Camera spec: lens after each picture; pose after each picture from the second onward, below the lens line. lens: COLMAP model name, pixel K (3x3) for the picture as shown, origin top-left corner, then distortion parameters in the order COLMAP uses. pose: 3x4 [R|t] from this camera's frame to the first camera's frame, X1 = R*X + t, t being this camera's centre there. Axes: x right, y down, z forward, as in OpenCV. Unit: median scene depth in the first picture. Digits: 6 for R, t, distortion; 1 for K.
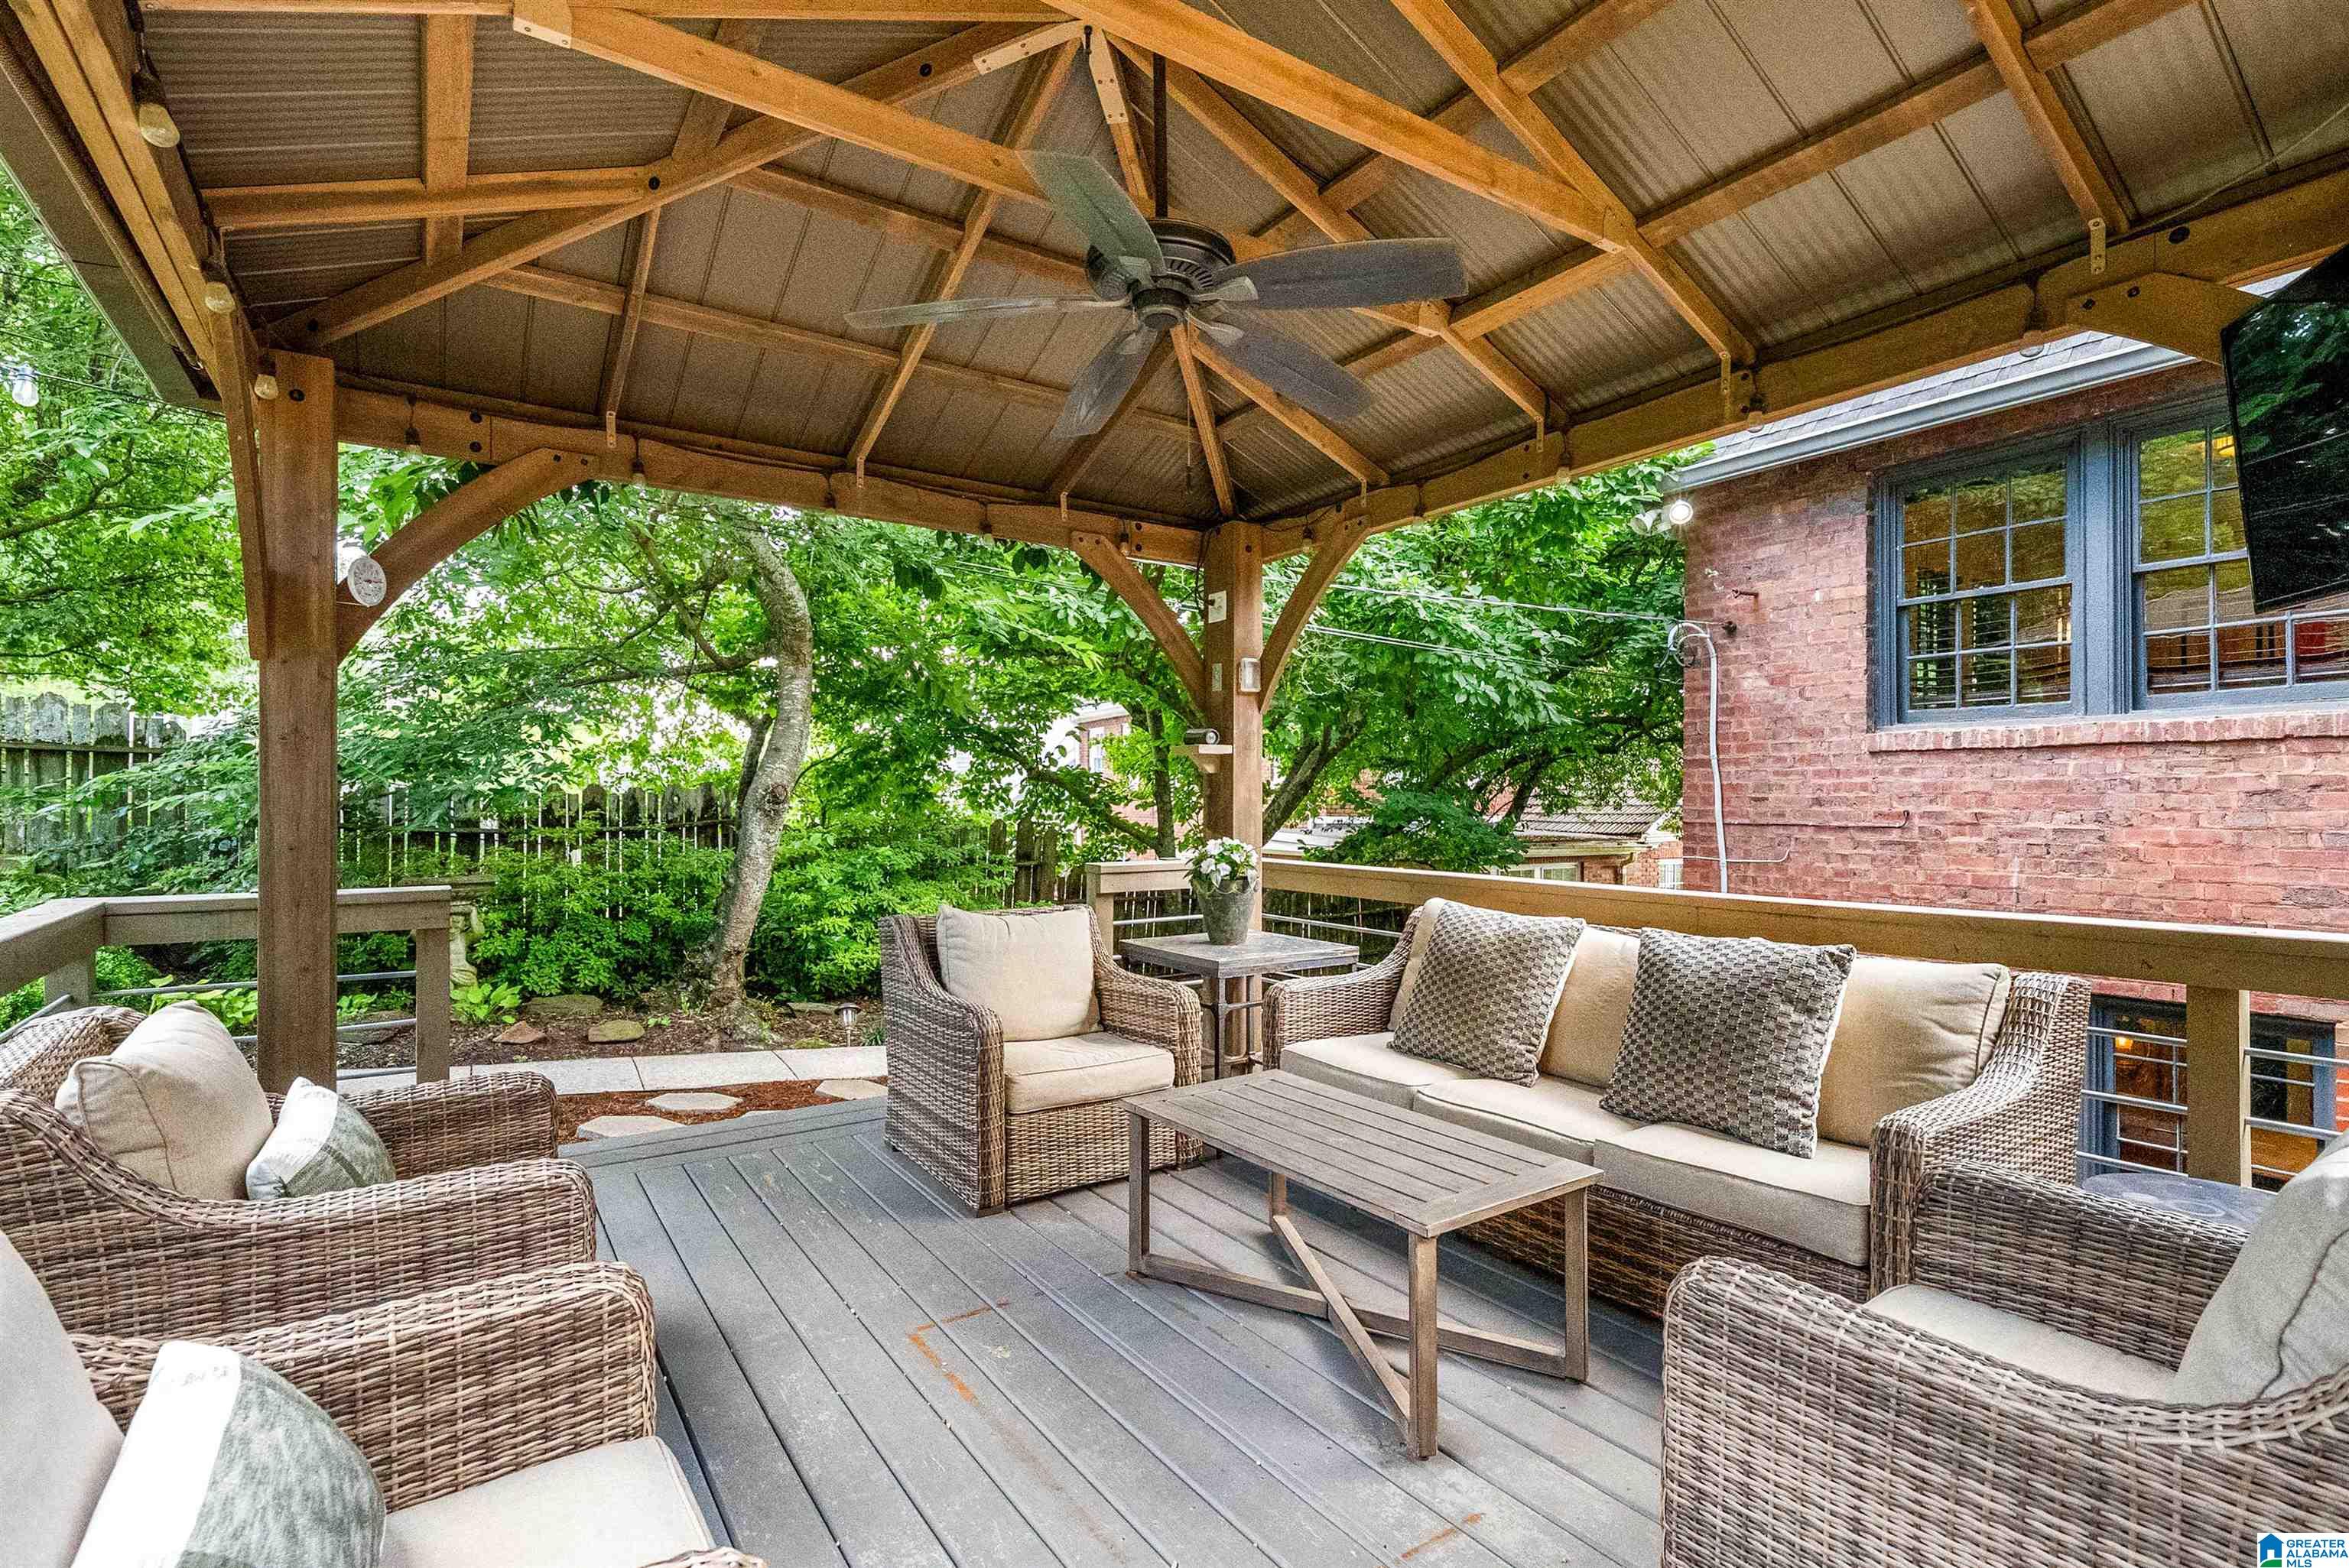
lens RADIAL K [[1091.2, 0, 1172.4], [0, 1091.2, 789.5], [0, 0, 1]] dist [0.003181, 0.000702]
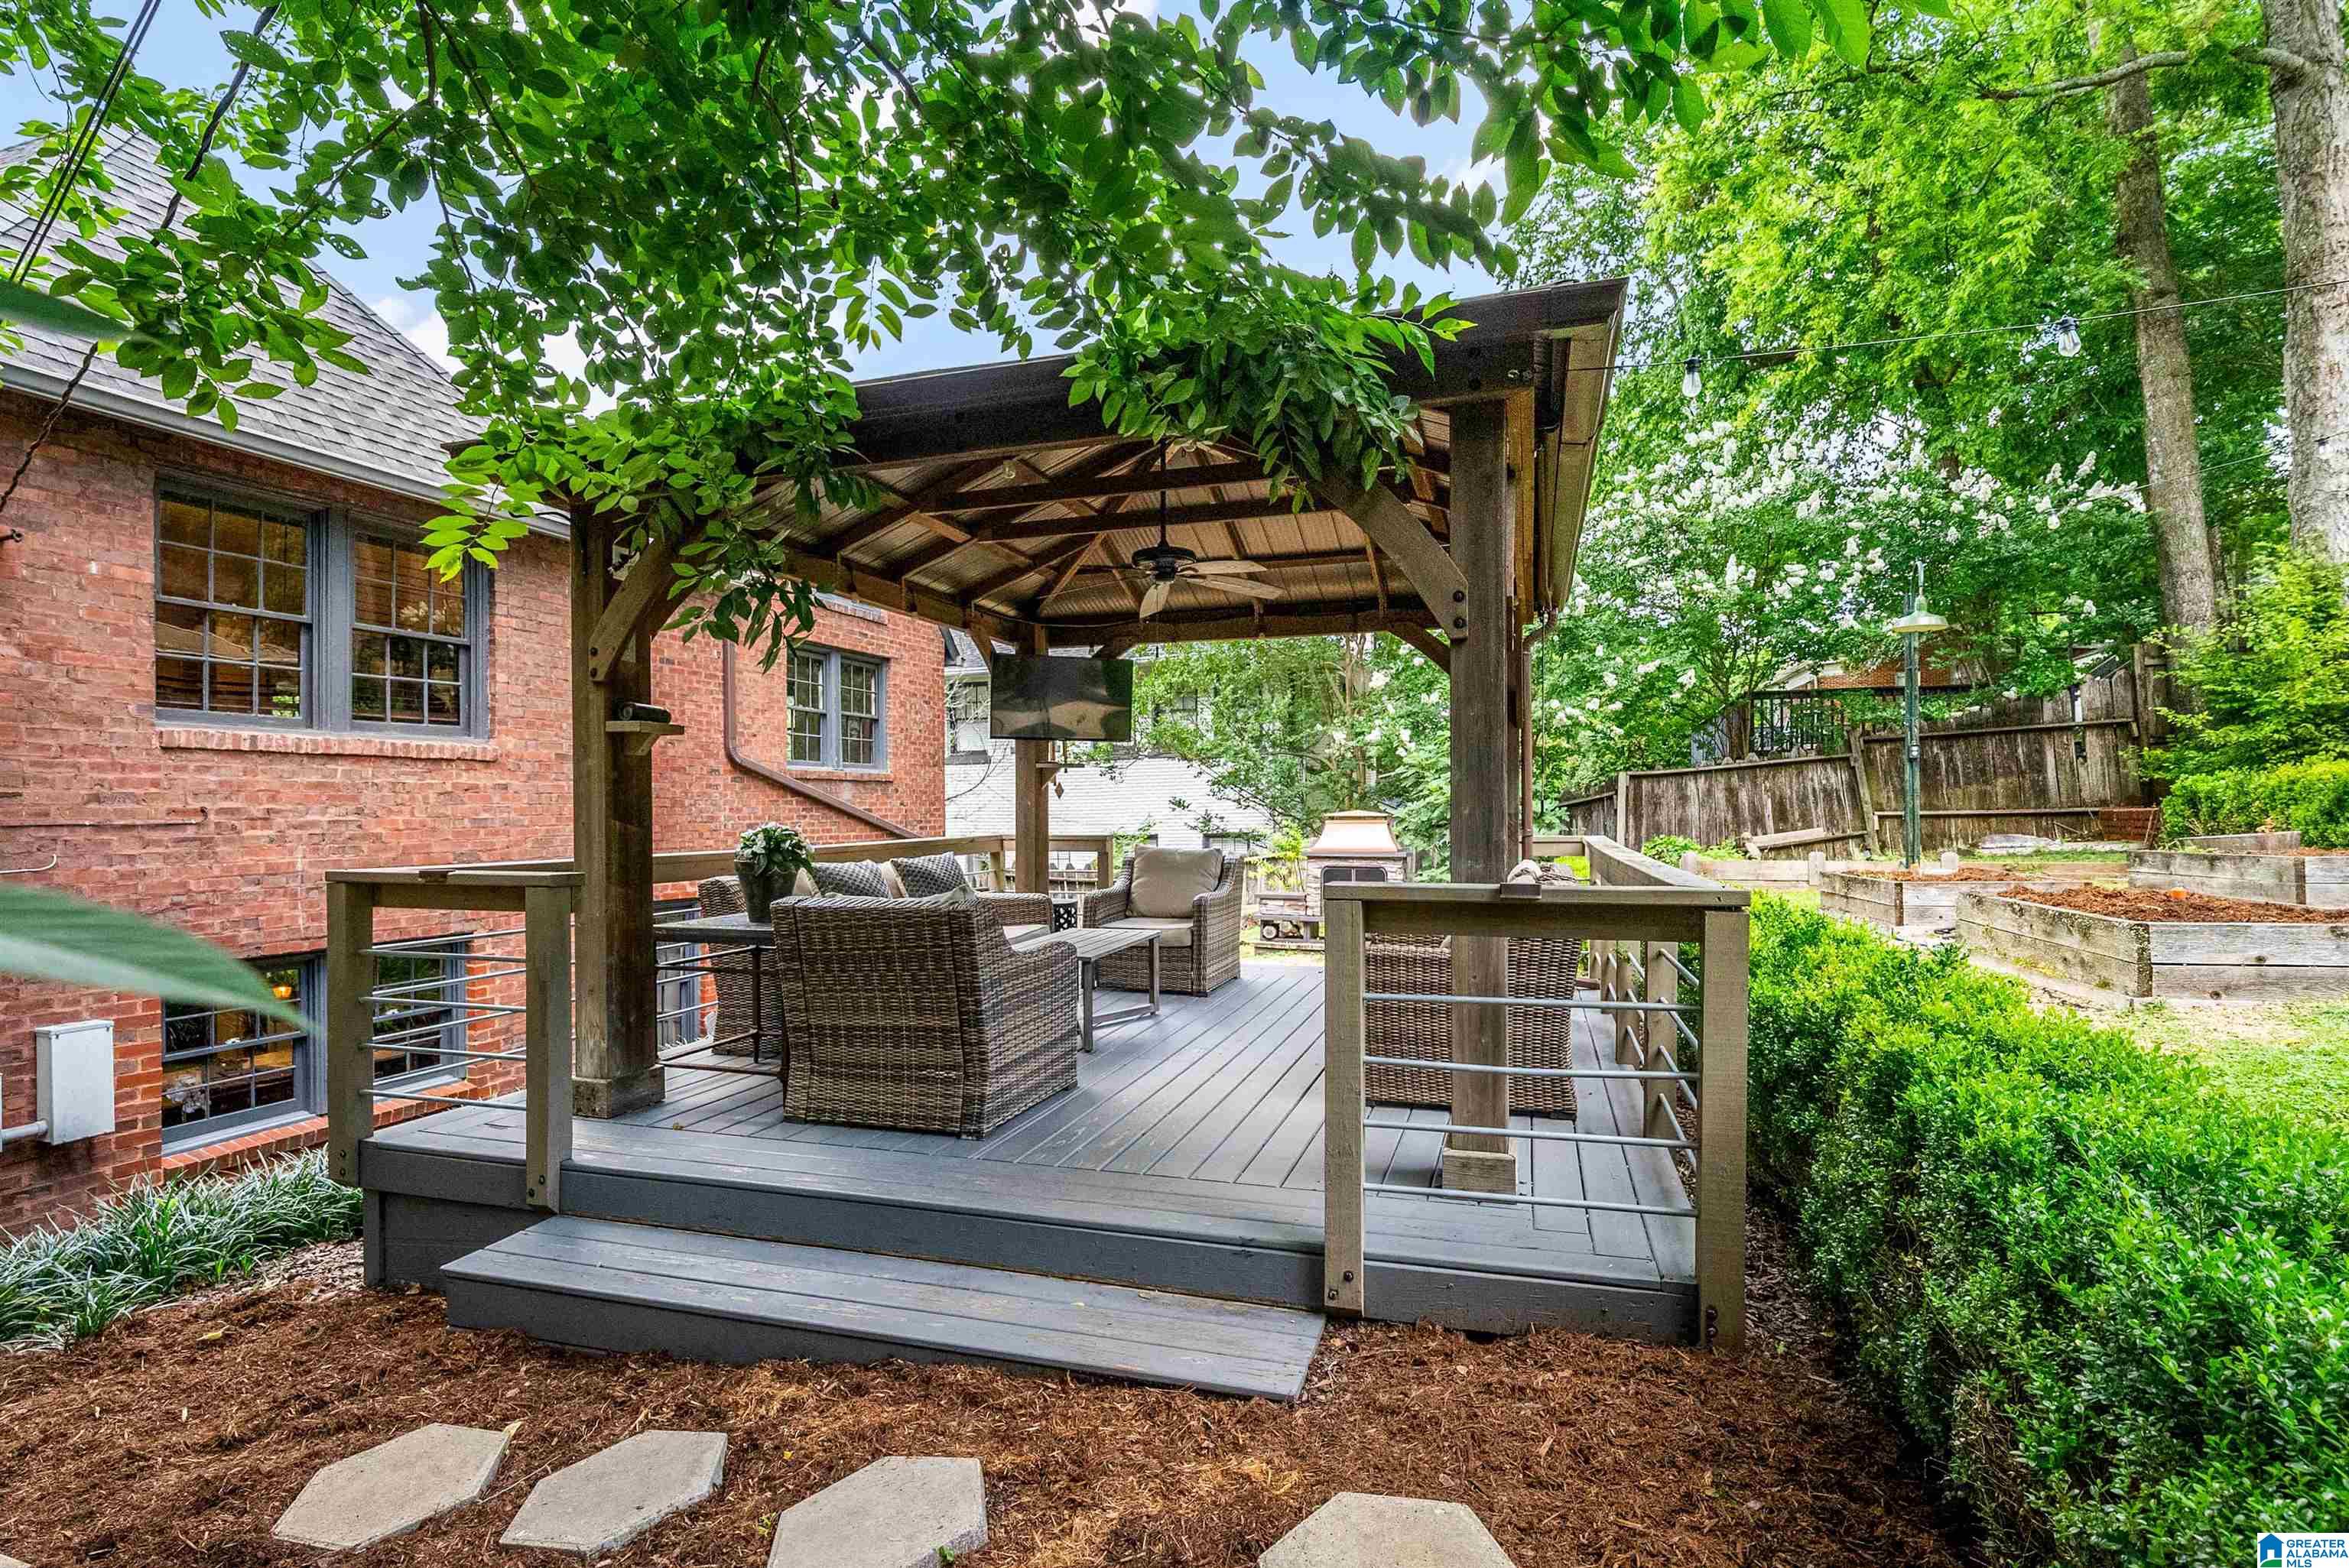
lens RADIAL K [[1091.2, 0, 1164.8], [0, 1091.2, 835.2], [0, 0, 1]] dist [0.003181, 0.000702]
pose [[-0.613085, -0.015397, 0.789867, -0.677540], [0.000818, 0.999797, 0.020124, 0.024909], [-0.790016, 0.012984, -0.612948, 0.889009]]
